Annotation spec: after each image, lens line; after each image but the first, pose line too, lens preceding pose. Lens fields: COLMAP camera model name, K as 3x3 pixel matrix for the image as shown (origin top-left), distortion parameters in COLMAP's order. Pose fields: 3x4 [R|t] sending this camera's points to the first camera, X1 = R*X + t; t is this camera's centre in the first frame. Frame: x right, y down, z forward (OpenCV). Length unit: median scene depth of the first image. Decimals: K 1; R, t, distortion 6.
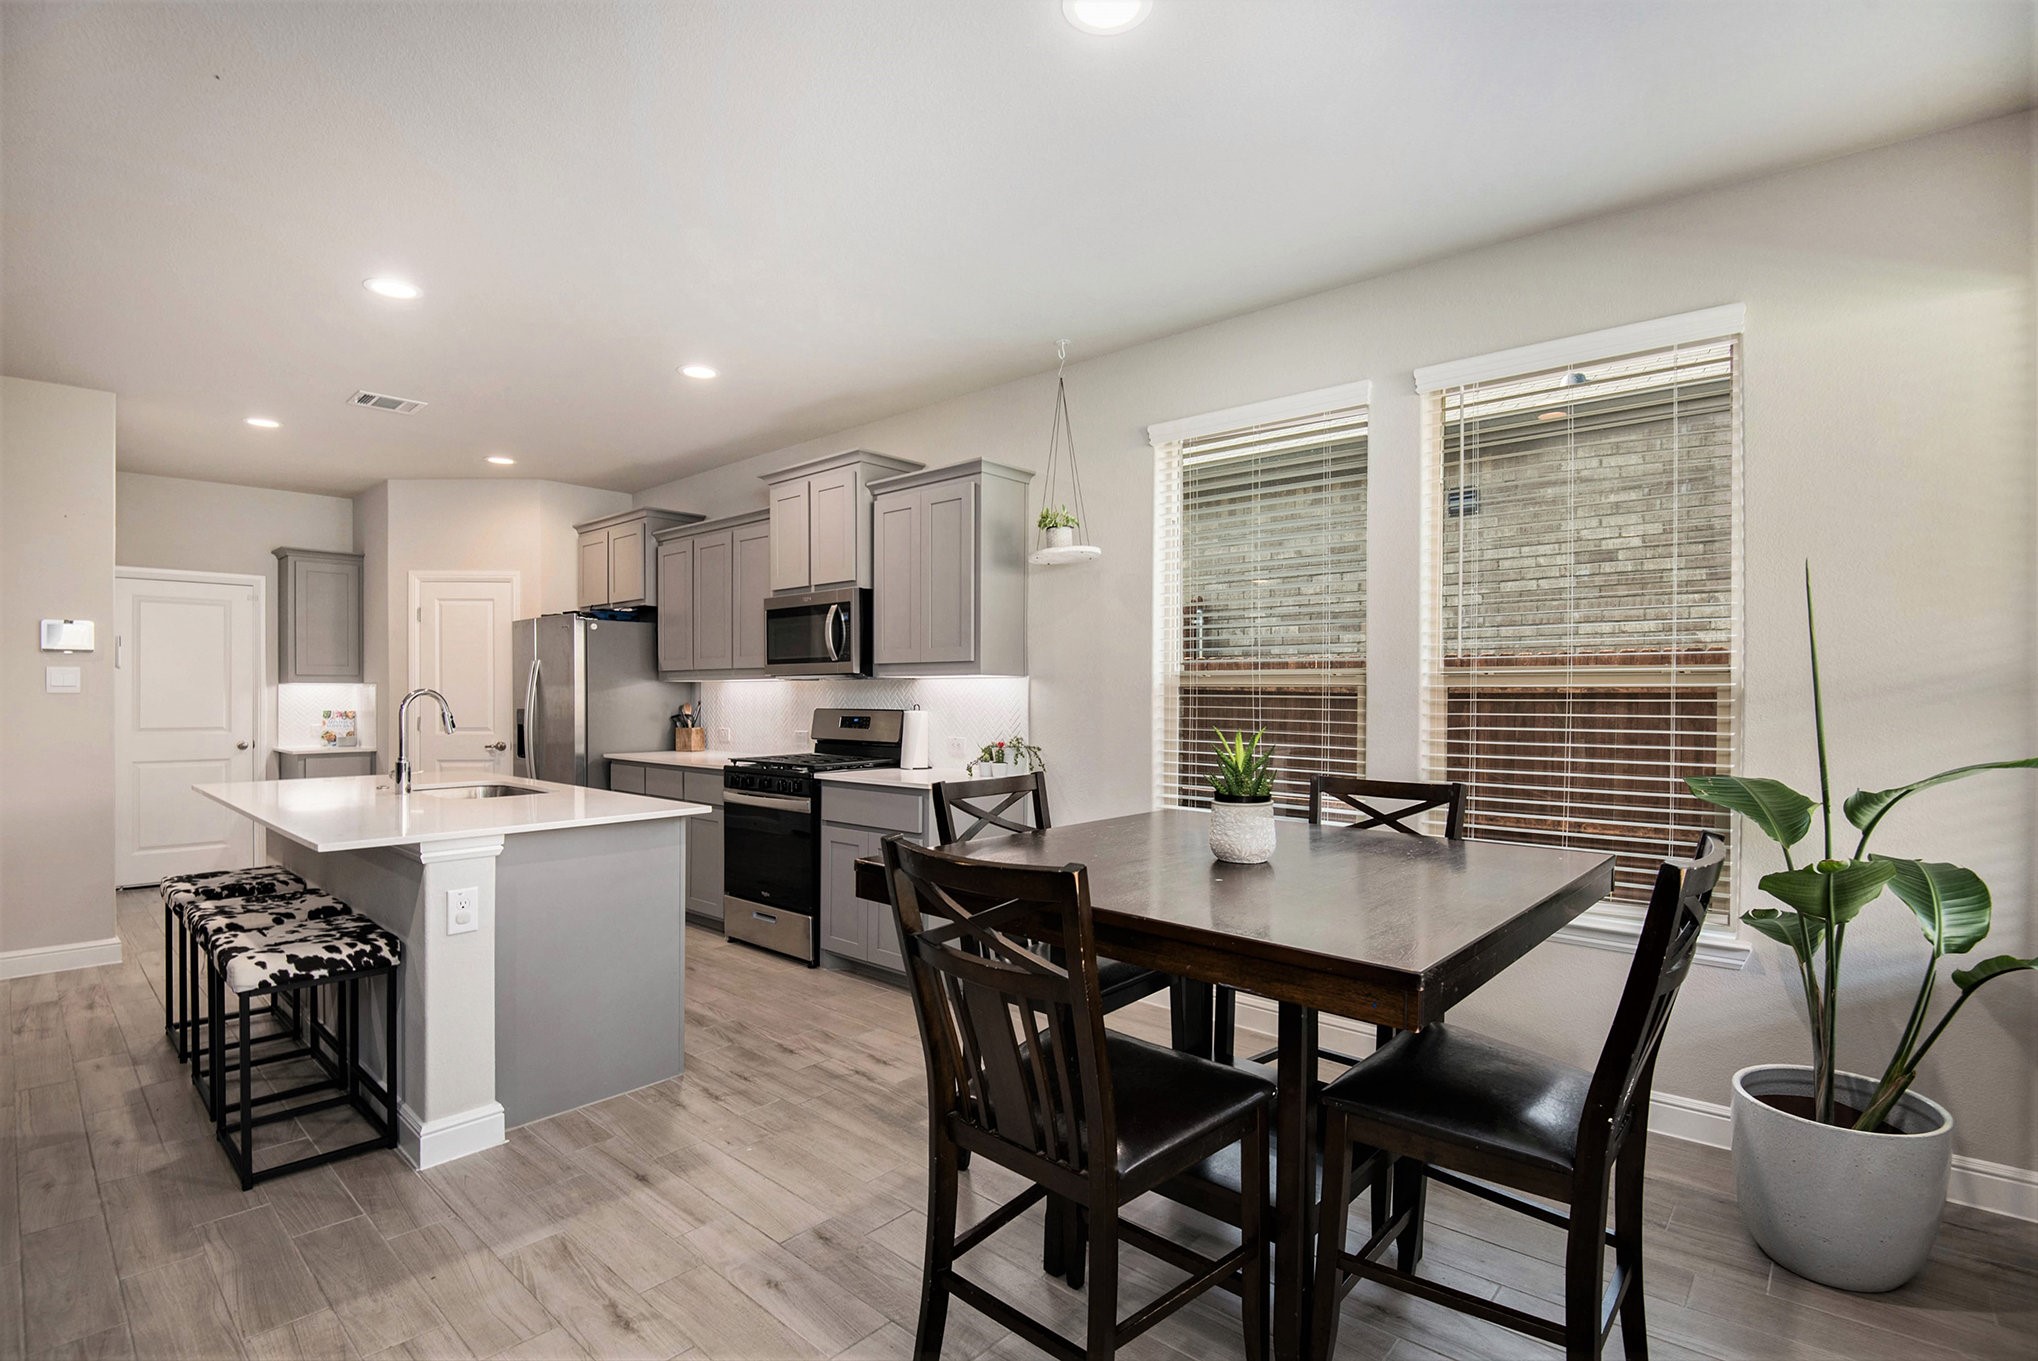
lens RADIAL K [[956.8, 0, 1044.6], [0, 956.8, 731.5], [0, 0, 1]] dist [-0.022986, -0.010114]
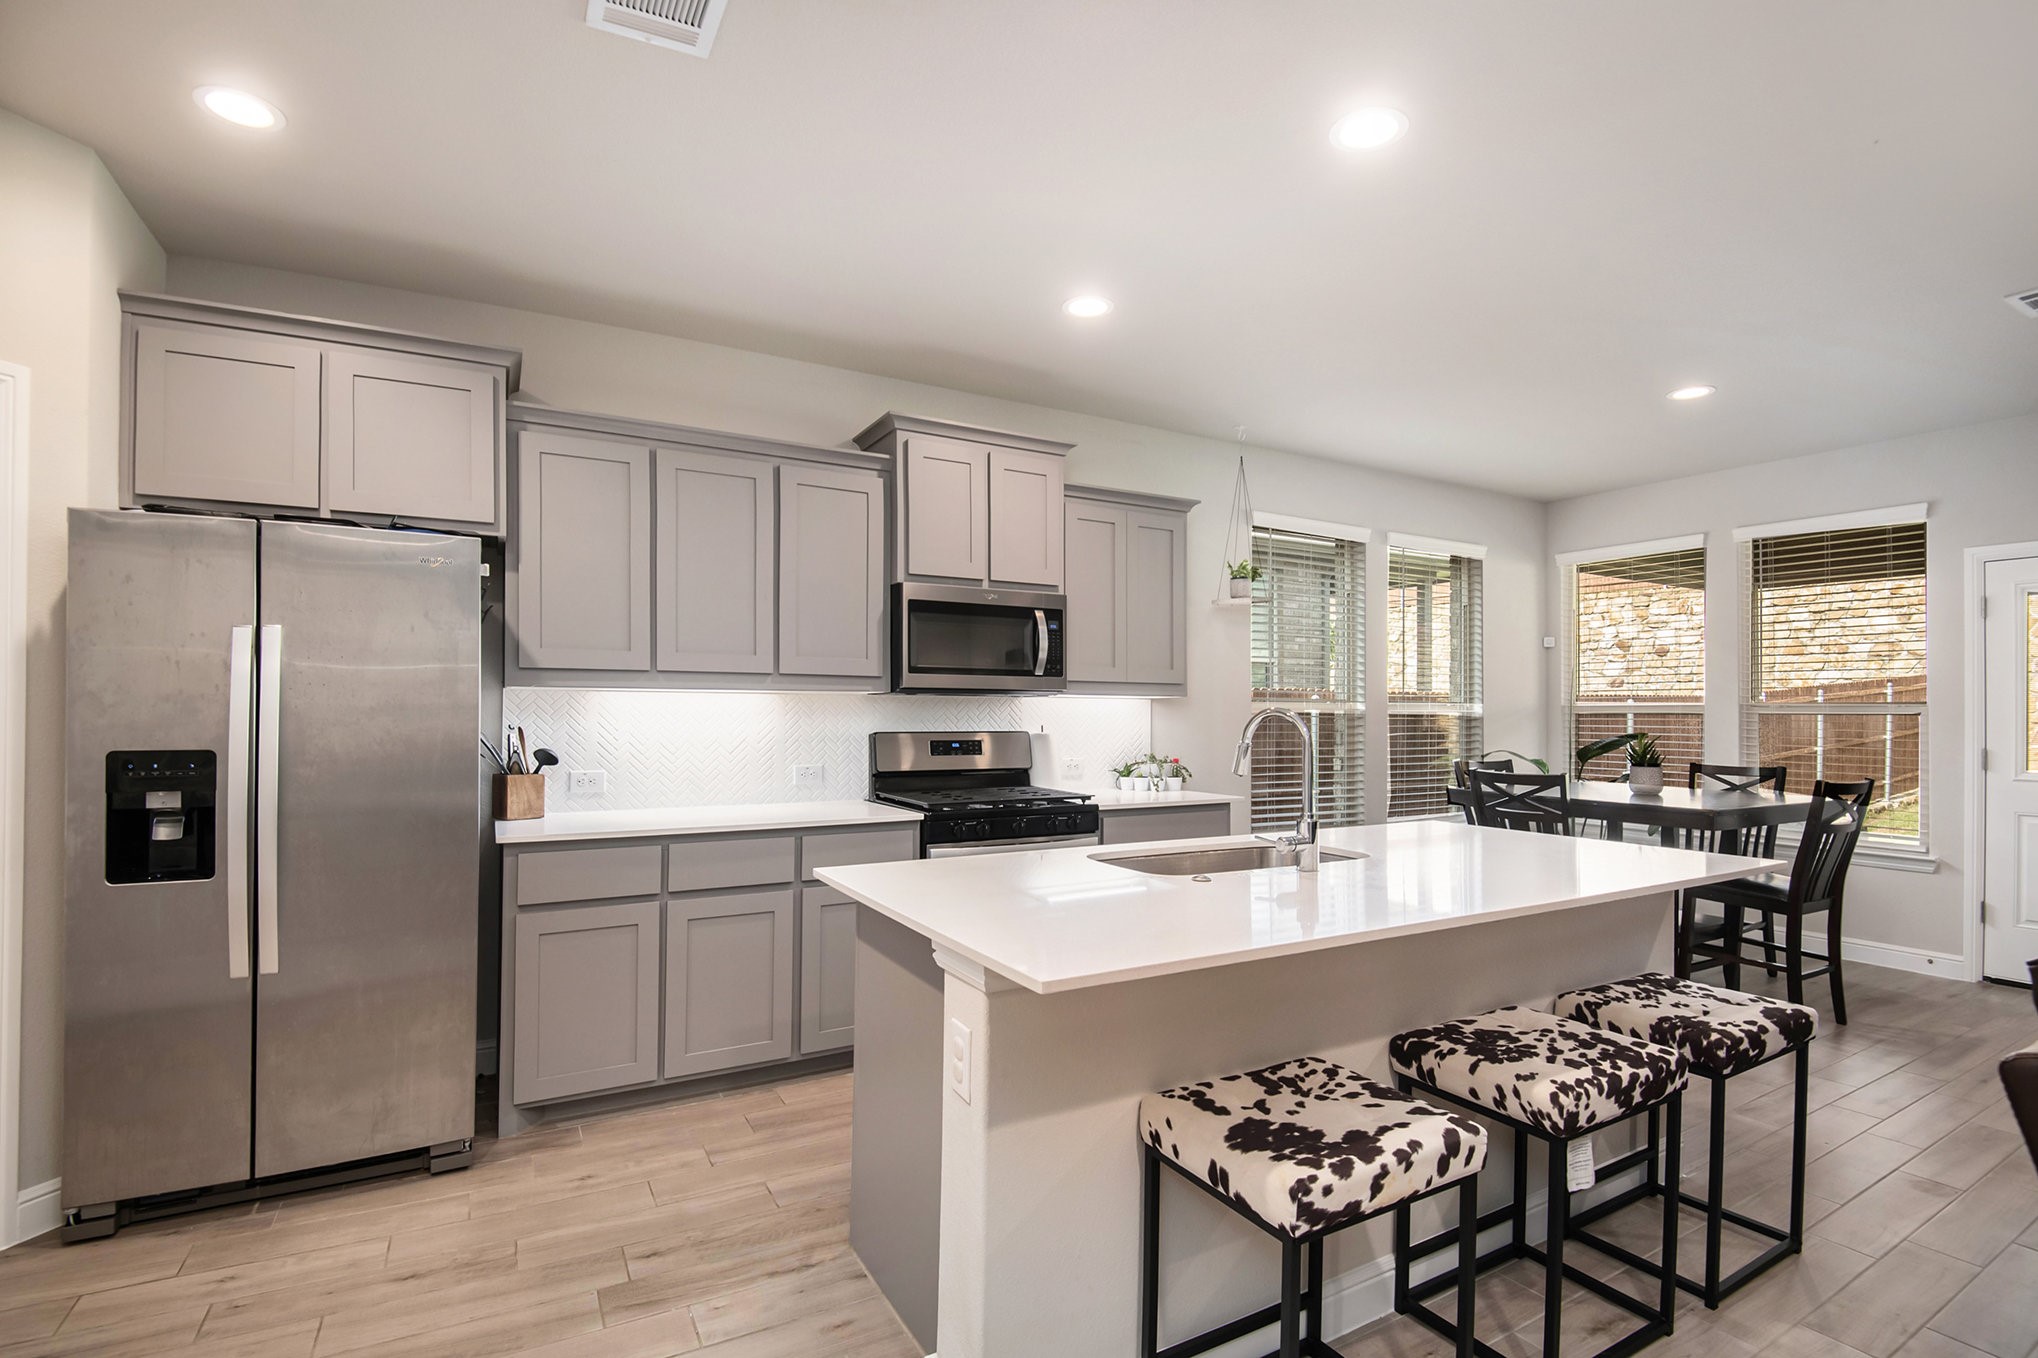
lens RADIAL K [[956.8, 0, 1033.8], [0, 956.8, 698.1], [0, 0, 1]] dist [-0.022986, -0.010114]
pose [[0.320446, 0.009693, 0.947217, -0.913331], [0.029915, 0.999345, -0.020347, -0.031367], [-0.946794, 0.034856, 0.319946, 0.636874]]
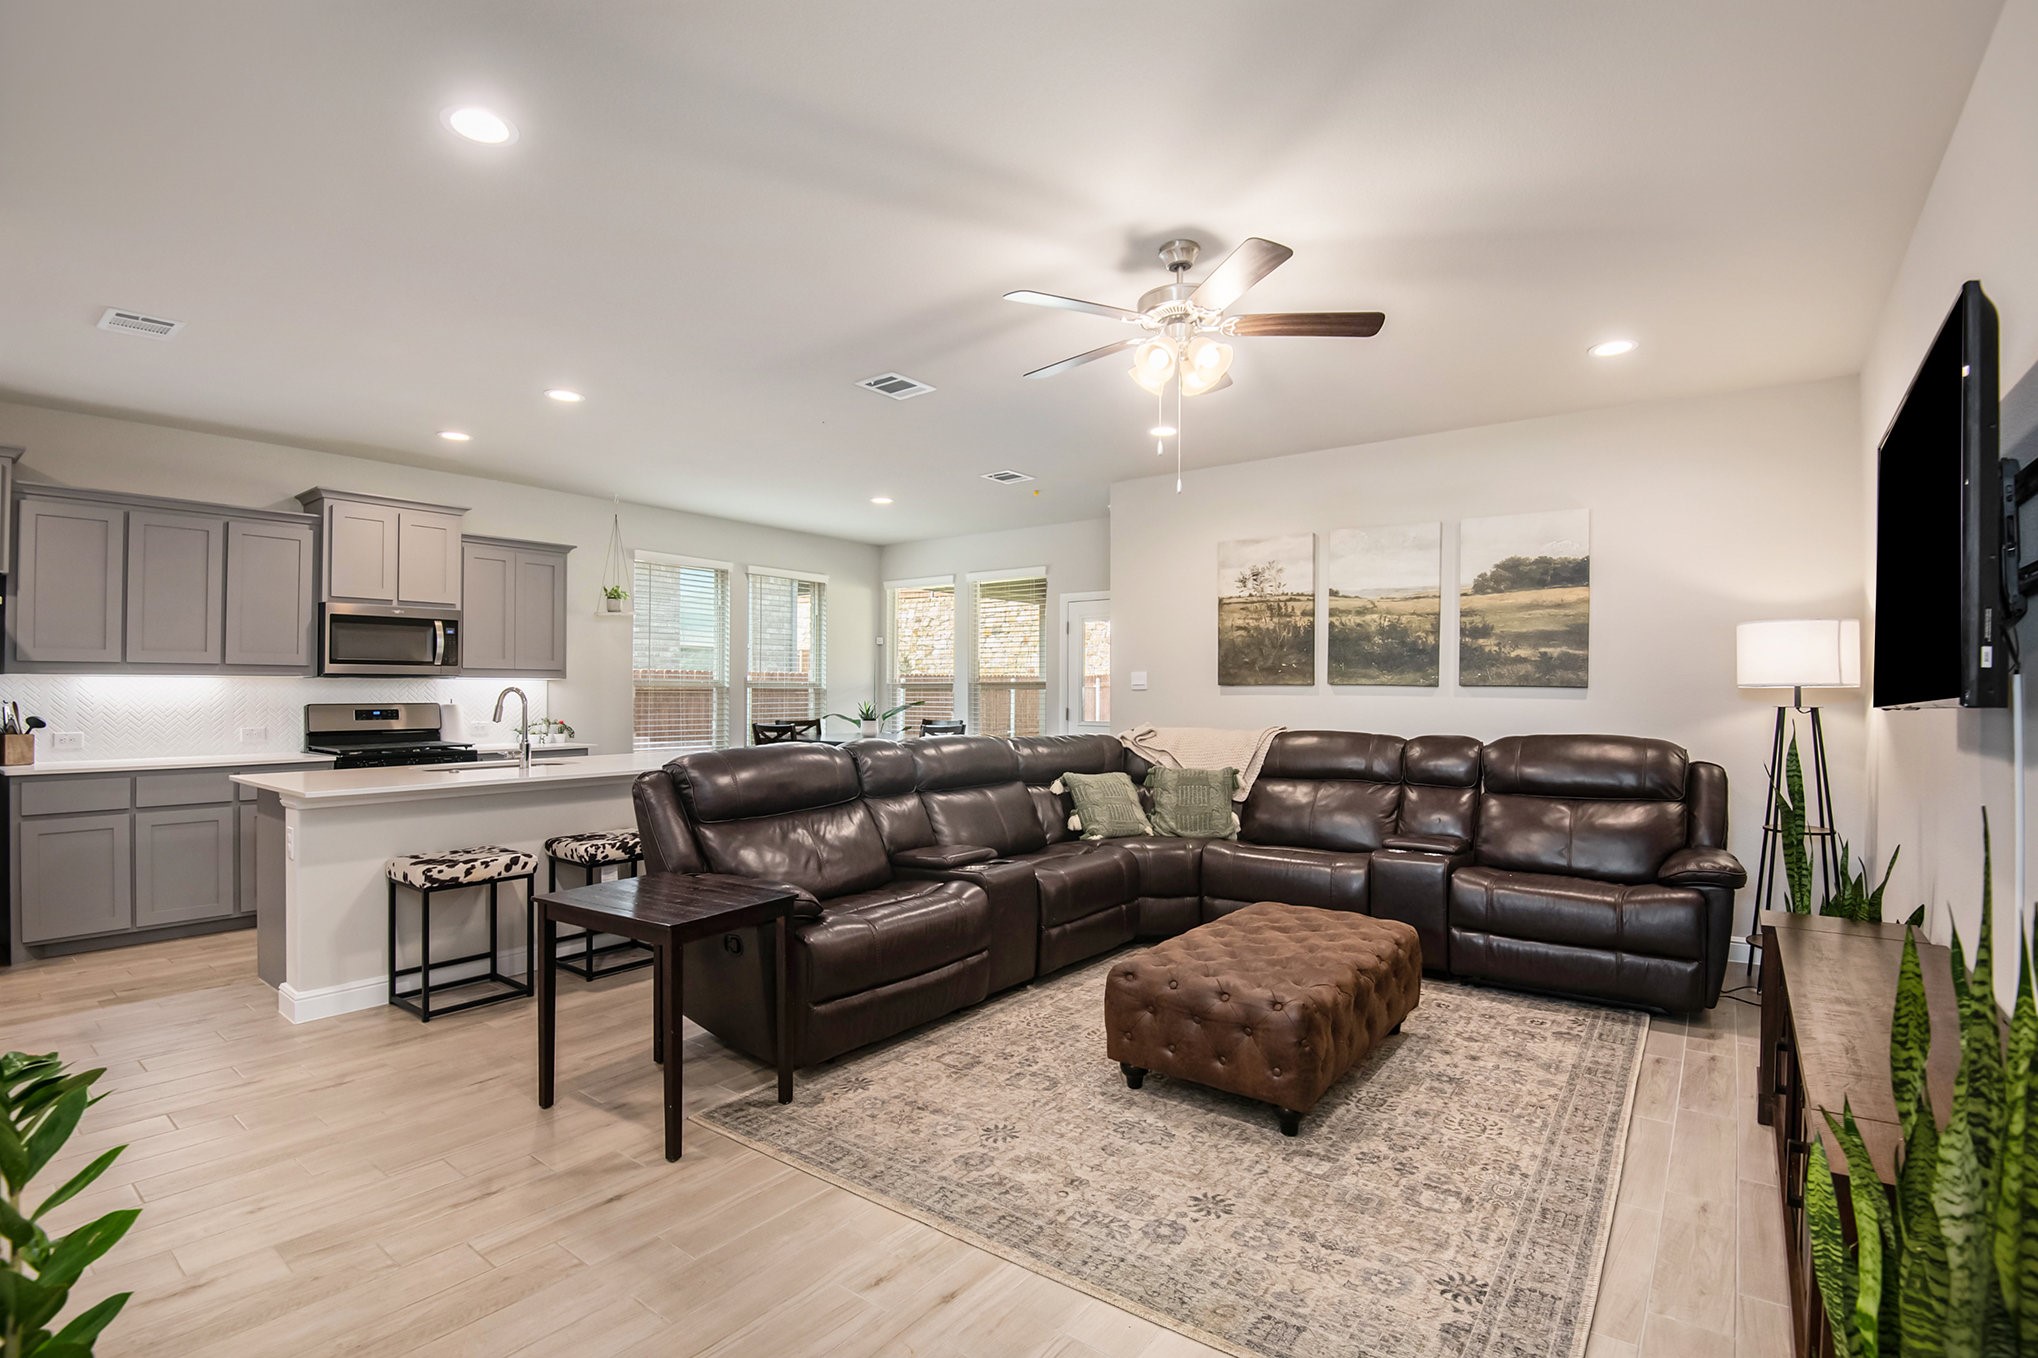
lens RADIAL K [[956.8, 0, 1000.9], [0, 956.8, 680.9], [0, 0, 1]] dist [-0.022986, -0.010114]
pose [[-0.052679, 0.005662, 0.998595, -1.353184], [0.035675, 0.999356, -0.003784, -0.017722], [-0.997974, 0.035425, -0.052847, 0.265986]]
